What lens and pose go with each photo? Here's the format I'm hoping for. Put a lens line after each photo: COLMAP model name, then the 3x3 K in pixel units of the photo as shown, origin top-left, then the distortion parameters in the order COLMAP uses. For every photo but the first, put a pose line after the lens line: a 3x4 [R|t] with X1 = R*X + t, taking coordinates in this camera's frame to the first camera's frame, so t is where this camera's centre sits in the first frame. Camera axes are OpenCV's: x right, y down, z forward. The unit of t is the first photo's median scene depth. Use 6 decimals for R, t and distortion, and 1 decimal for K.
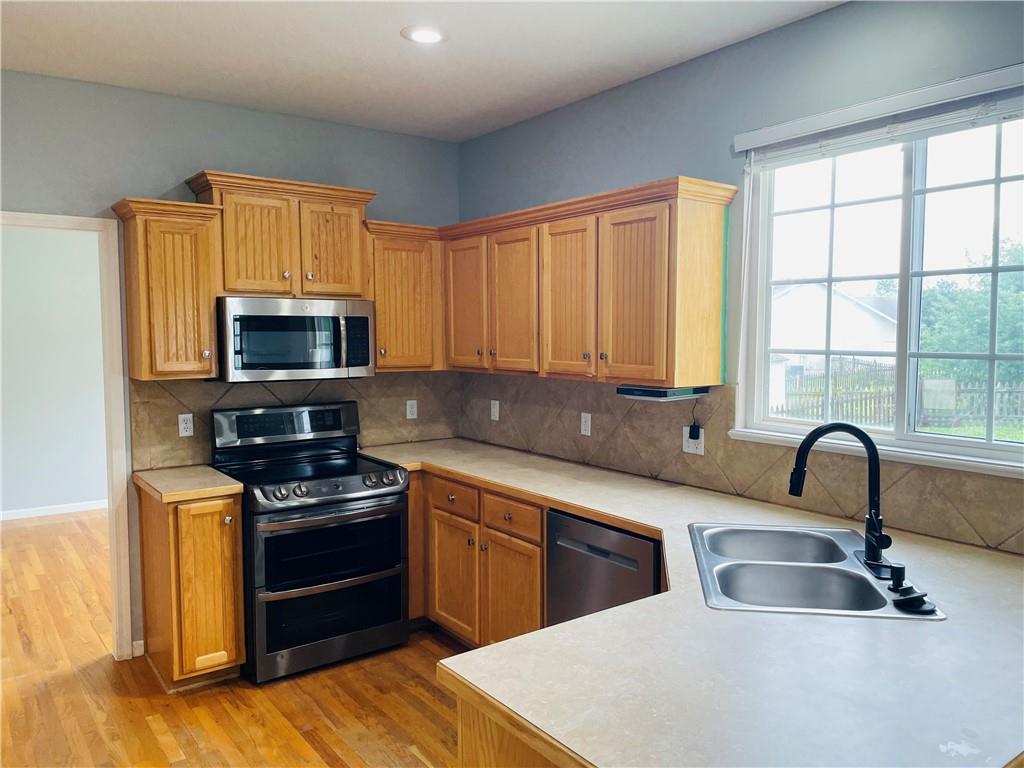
lens RADIAL K [[778.2, 0, 530.1], [0, 778.2, 381.7], [0, 0, 1]] dist [0.091490, -0.115452]
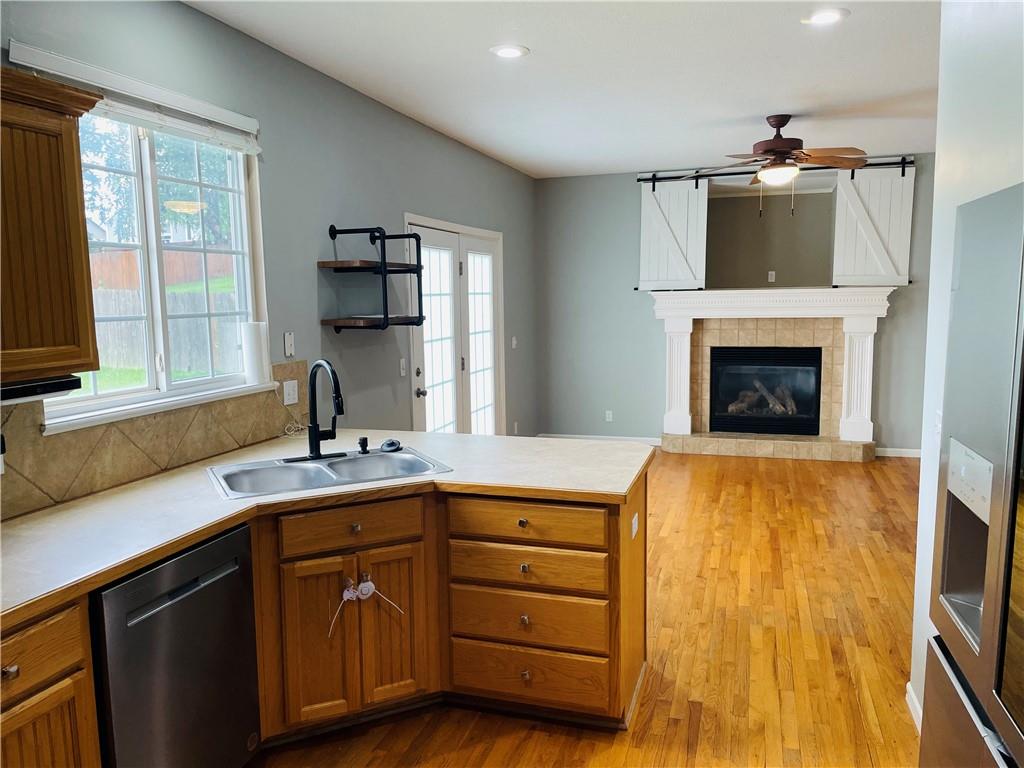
lens RADIAL K [[779.6, 0, 516.3], [0, 779.6, 384.1], [0, 0, 1]] dist [0.092658, -0.123686]
pose [[-0.591160, -0.084670, 0.802098, -0.544199], [0.069244, 0.985475, 0.155061, -0.057195], [-0.803576, 0.147207, -0.576711, 0.899710]]
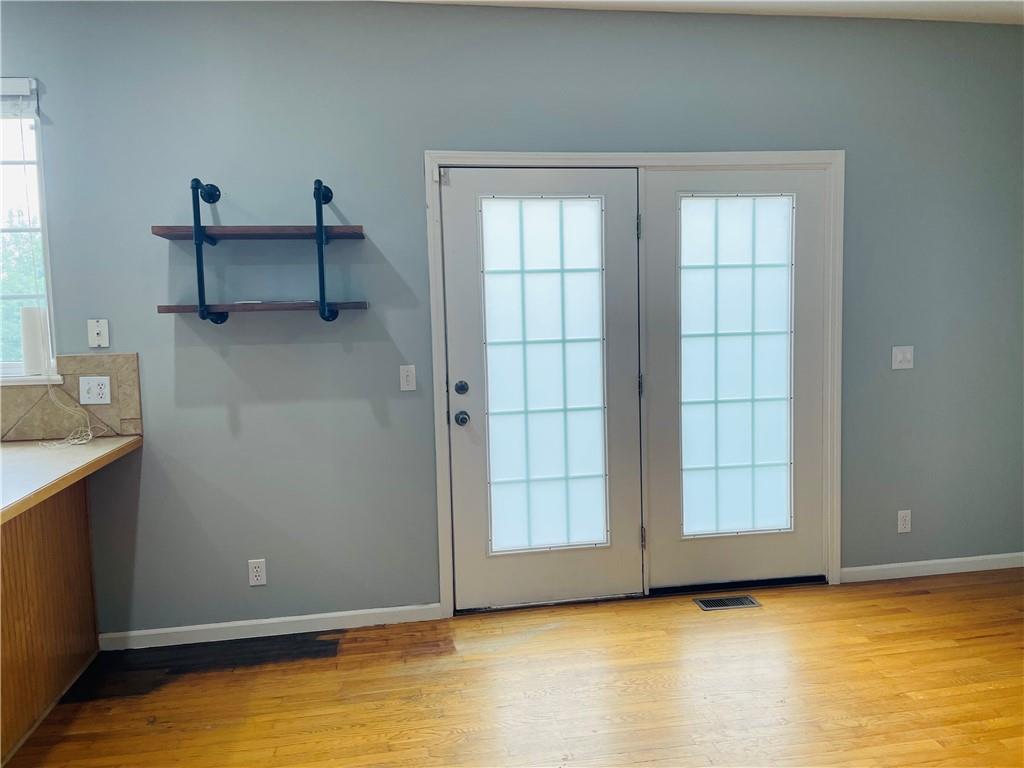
lens RADIAL K [[779.6, 0, 516.3], [0, 779.6, 384.1], [0, 0, 1]] dist [0.092658, -0.123686]
pose [[0.456930, -0.105015, 0.883282, -0.116322], [0.081272, 0.993782, 0.076109, 0.054179], [-0.885782, 0.037009, 0.462623, -0.246464]]
